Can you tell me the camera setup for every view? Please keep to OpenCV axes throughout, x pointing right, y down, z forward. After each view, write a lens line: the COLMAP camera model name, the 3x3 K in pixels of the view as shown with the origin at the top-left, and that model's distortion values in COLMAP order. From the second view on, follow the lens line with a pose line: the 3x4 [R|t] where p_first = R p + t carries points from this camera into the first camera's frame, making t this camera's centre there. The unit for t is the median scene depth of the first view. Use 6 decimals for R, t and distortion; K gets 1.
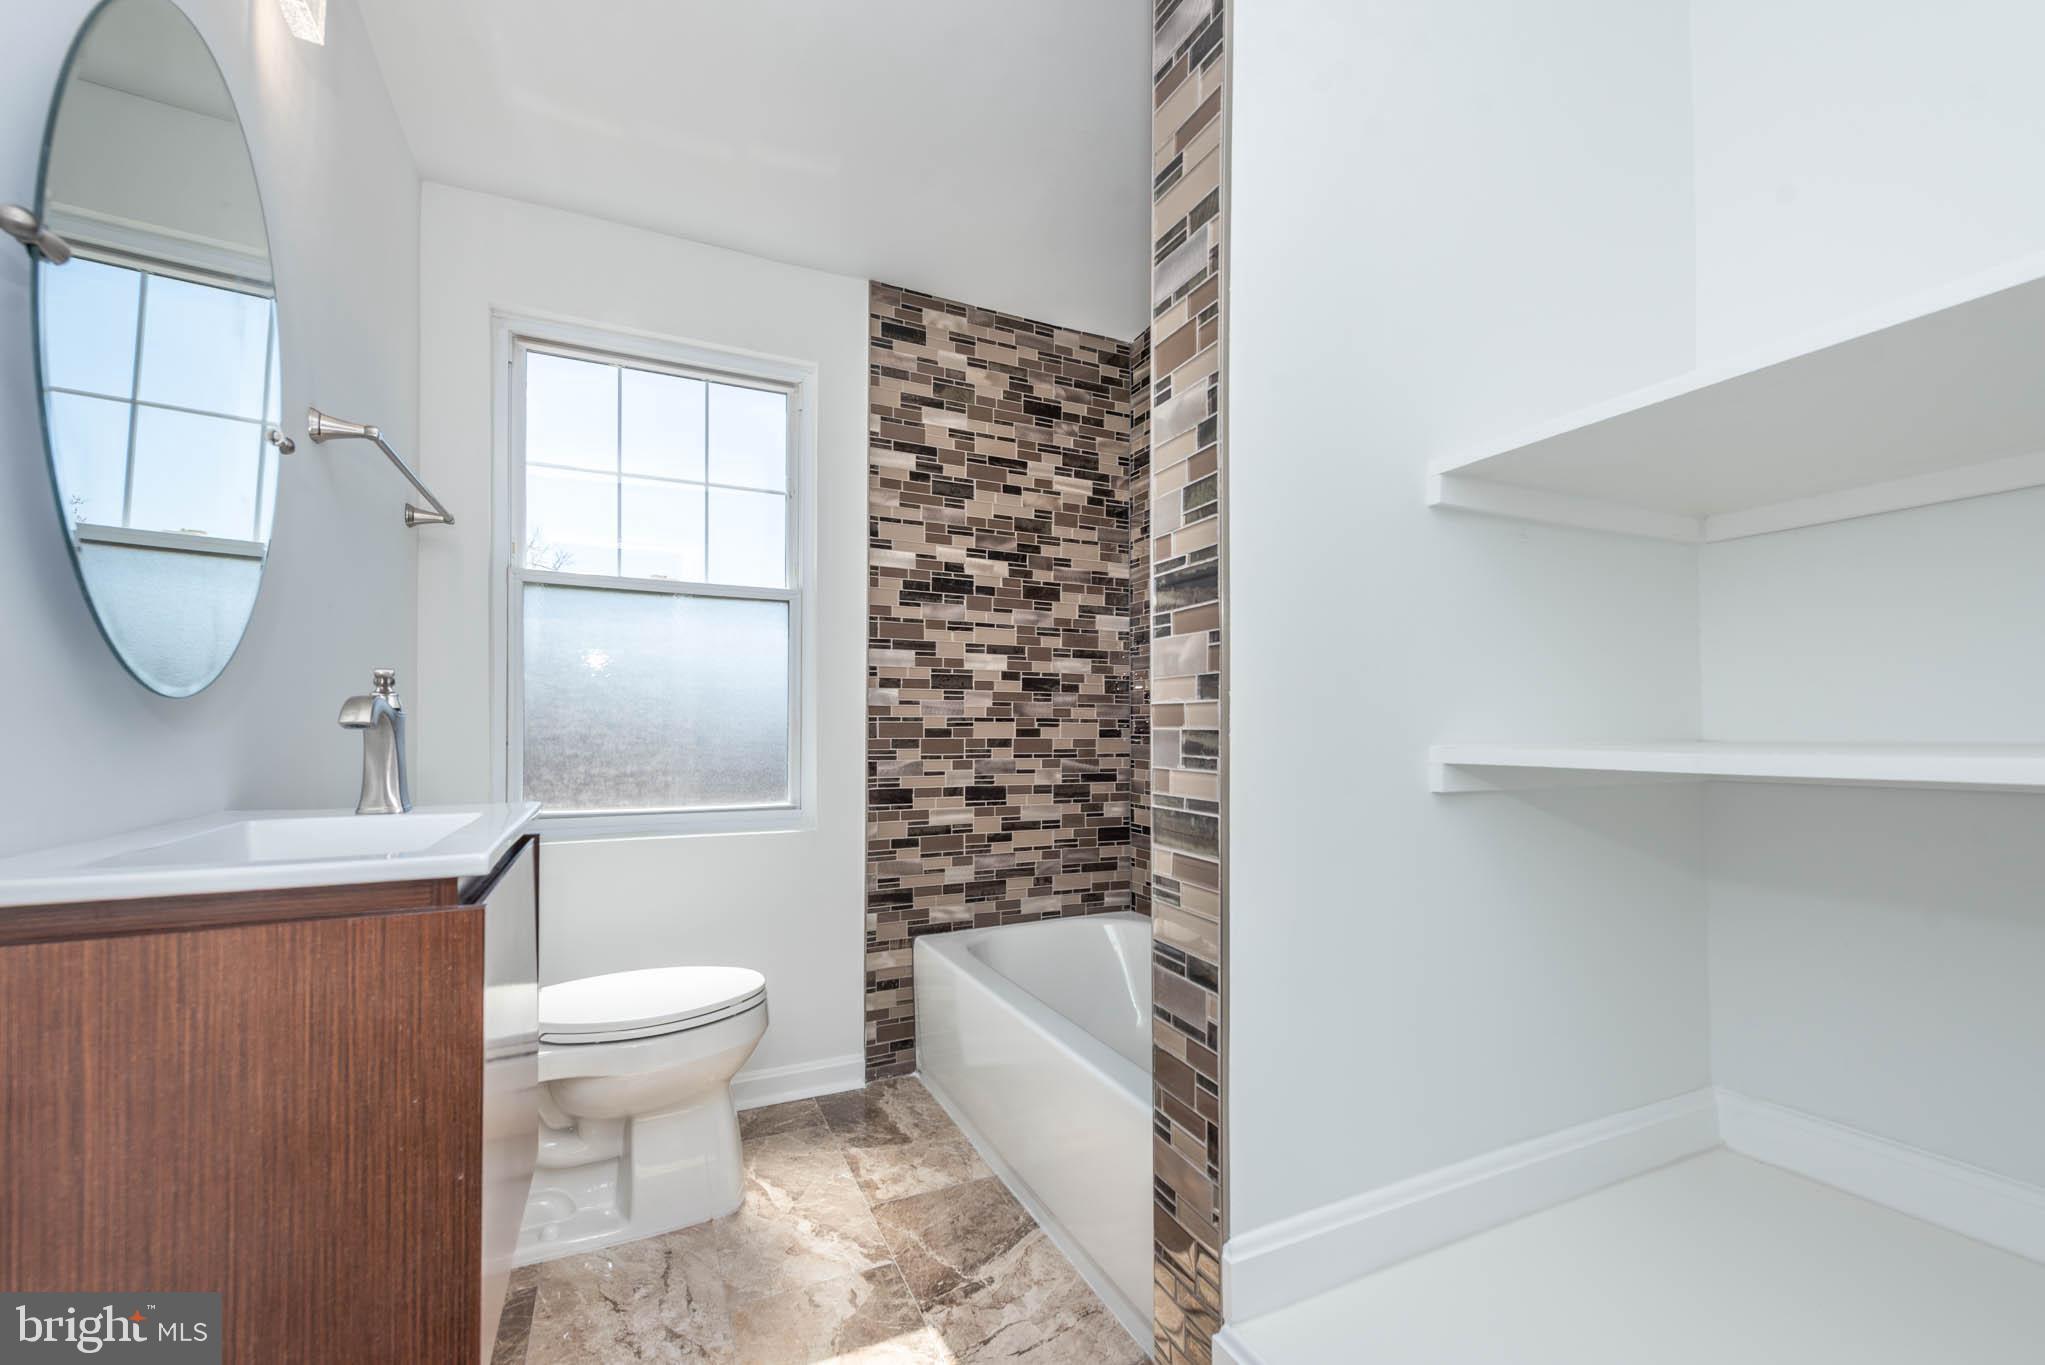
lens RADIAL K [[811.4, 0, 1010.4], [0, 811.4, 719.5], [0, 0, 1]] dist [0.010884, -0.002271]
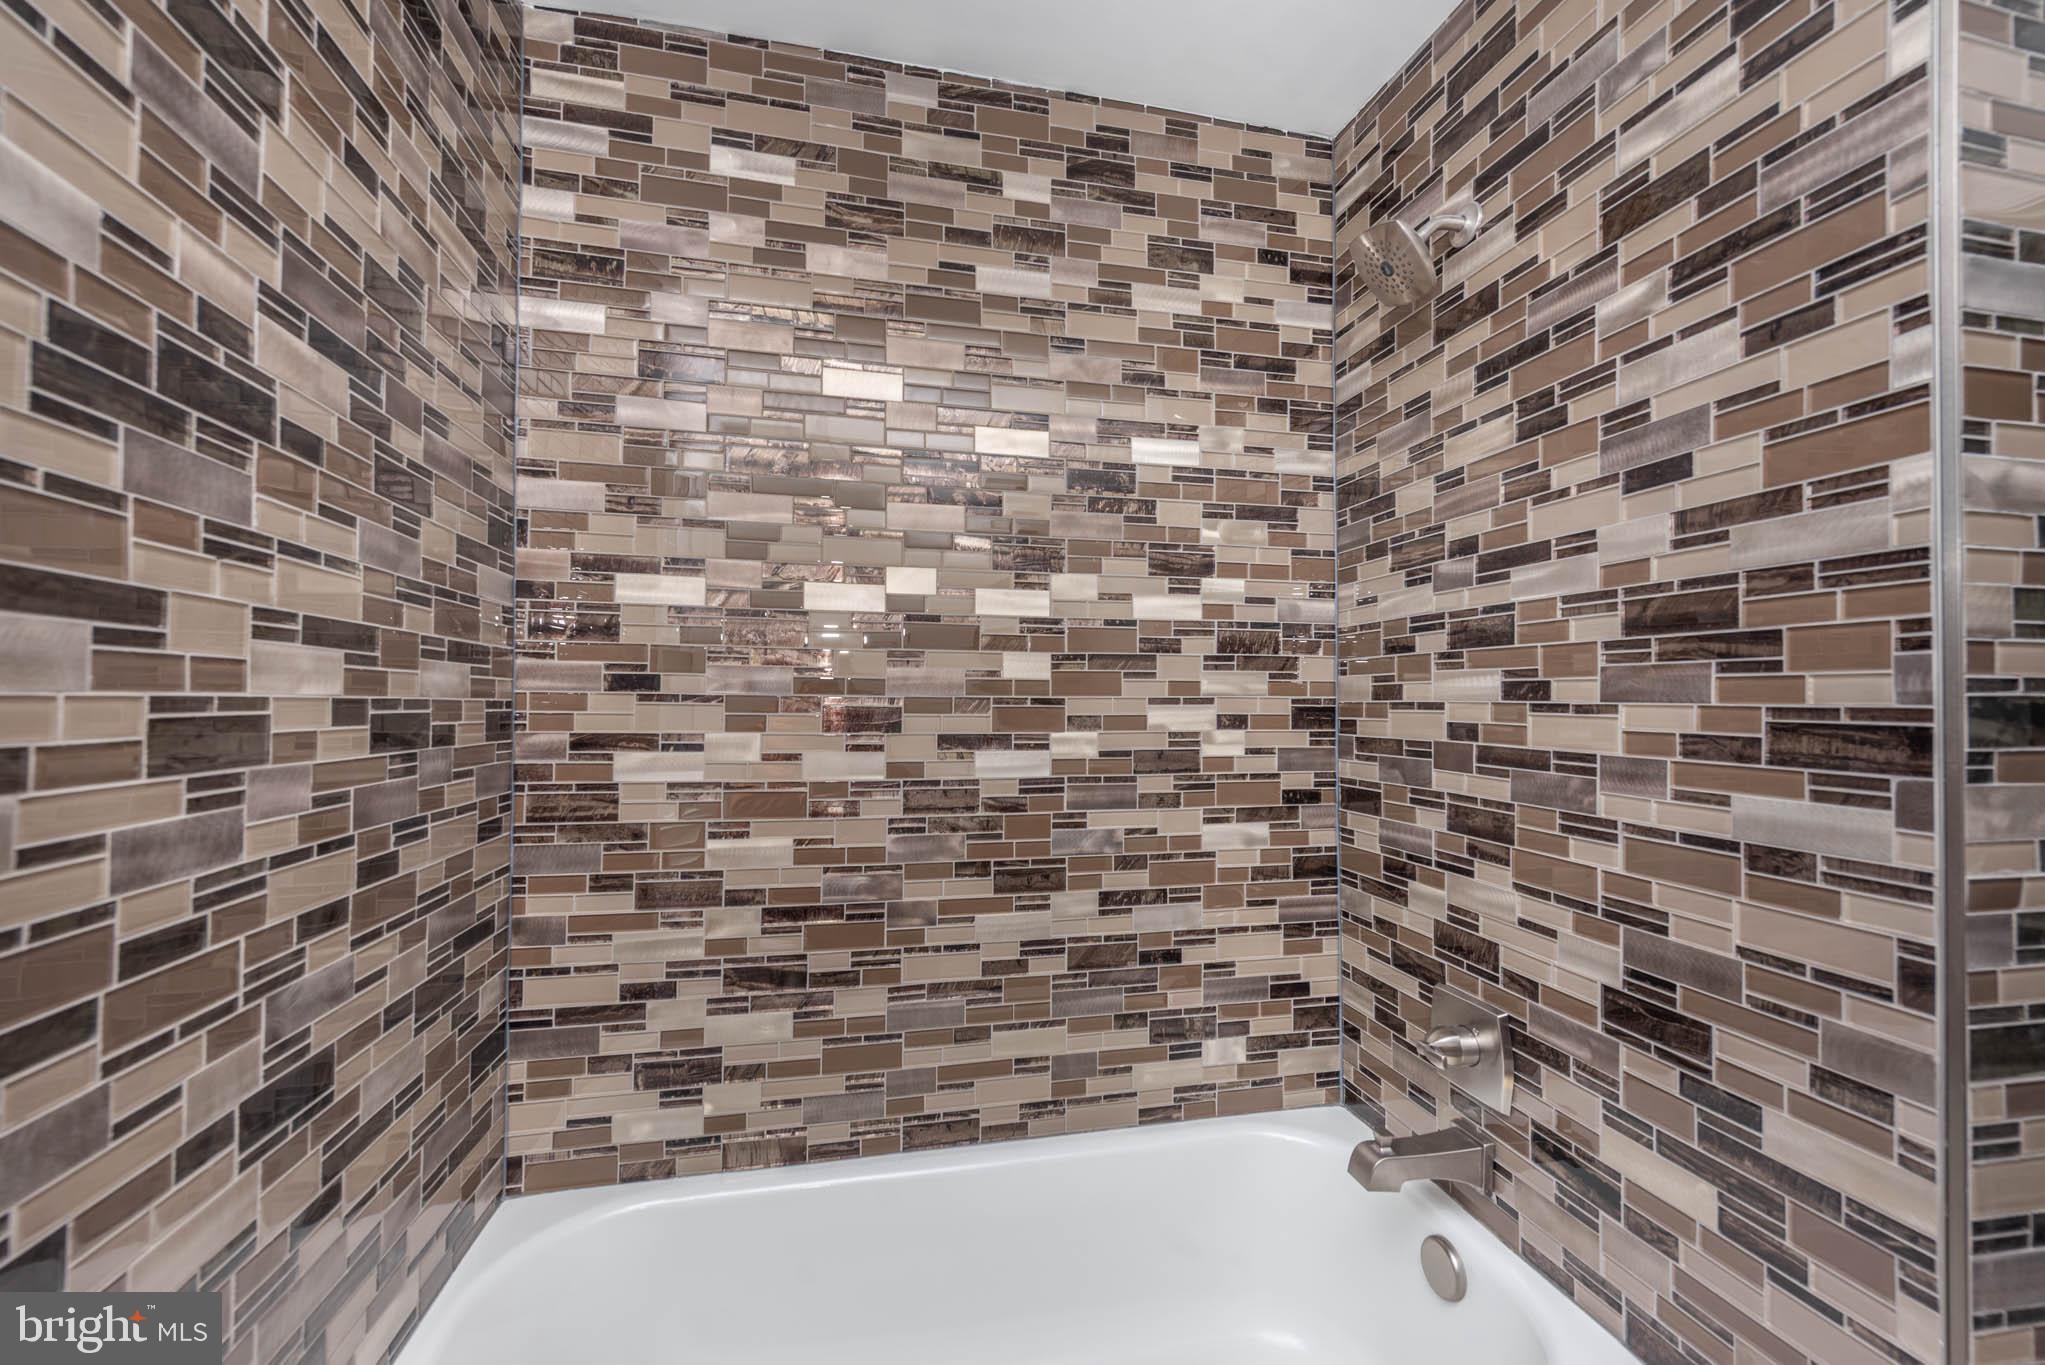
lens RADIAL K [[811.4, 0, 1020.1], [0, 811.4, 690.6], [0, 0, 1]] dist [0.010884, -0.002271]
pose [[0.218679, 0.015828, 0.975669, -0.281036], [-0.015924, 0.999793, -0.012651, -0.064954], [-0.975667, -0.012770, 0.218885, 0.673310]]
